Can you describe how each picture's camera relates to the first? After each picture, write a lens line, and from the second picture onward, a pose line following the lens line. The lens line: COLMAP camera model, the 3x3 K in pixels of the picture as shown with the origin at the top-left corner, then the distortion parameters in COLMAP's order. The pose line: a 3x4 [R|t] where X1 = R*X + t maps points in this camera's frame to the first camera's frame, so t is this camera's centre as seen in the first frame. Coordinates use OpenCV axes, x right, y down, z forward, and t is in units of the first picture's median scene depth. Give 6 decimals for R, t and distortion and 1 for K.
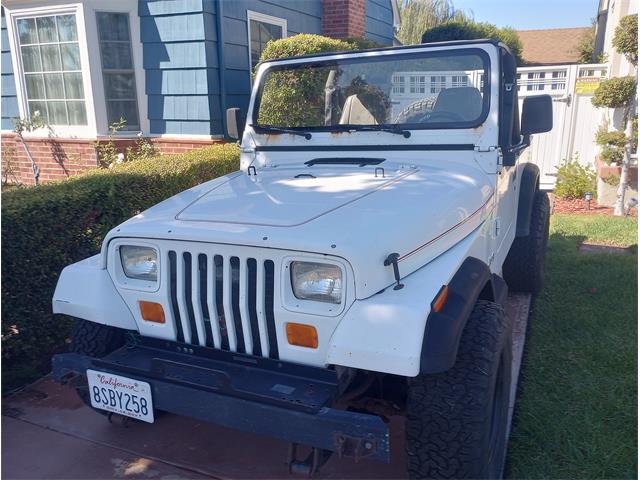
lens RADIAL K [[539.2, 0, 320.0], [0, 539.2, 240.0], [0, 0, 1]] dist [0.049677, -0.002269]
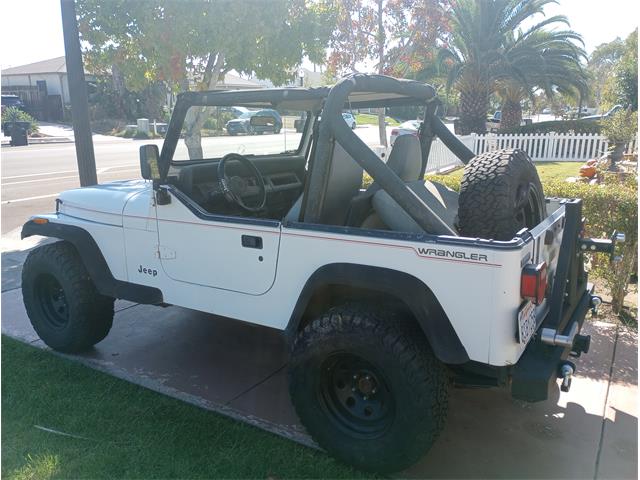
lens RADIAL K [[527.1, 0, 315.9], [0, 527.1, 239.0], [0, 0, 1]] dist [0.058272, -0.052705]
pose [[-0.125995, 0.261915, -0.956831, 1.844359], [-0.255841, 0.923312, 0.286429, -0.624958], [0.958473, 0.280885, -0.049324, 1.860728]]
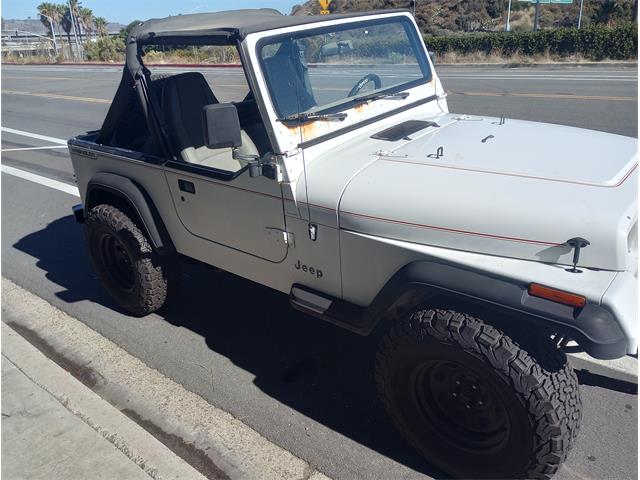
lens RADIAL K [[527.1, 0, 315.9], [0, 527.1, 239.0], [0, 0, 1]] dist [0.058272, -0.052705]
pose [[0.249314, -0.362836, 0.897882, -1.284897], [0.326053, 0.904479, 0.274967, -0.388649], [-0.911884, 0.224204, 0.343803, 1.175037]]
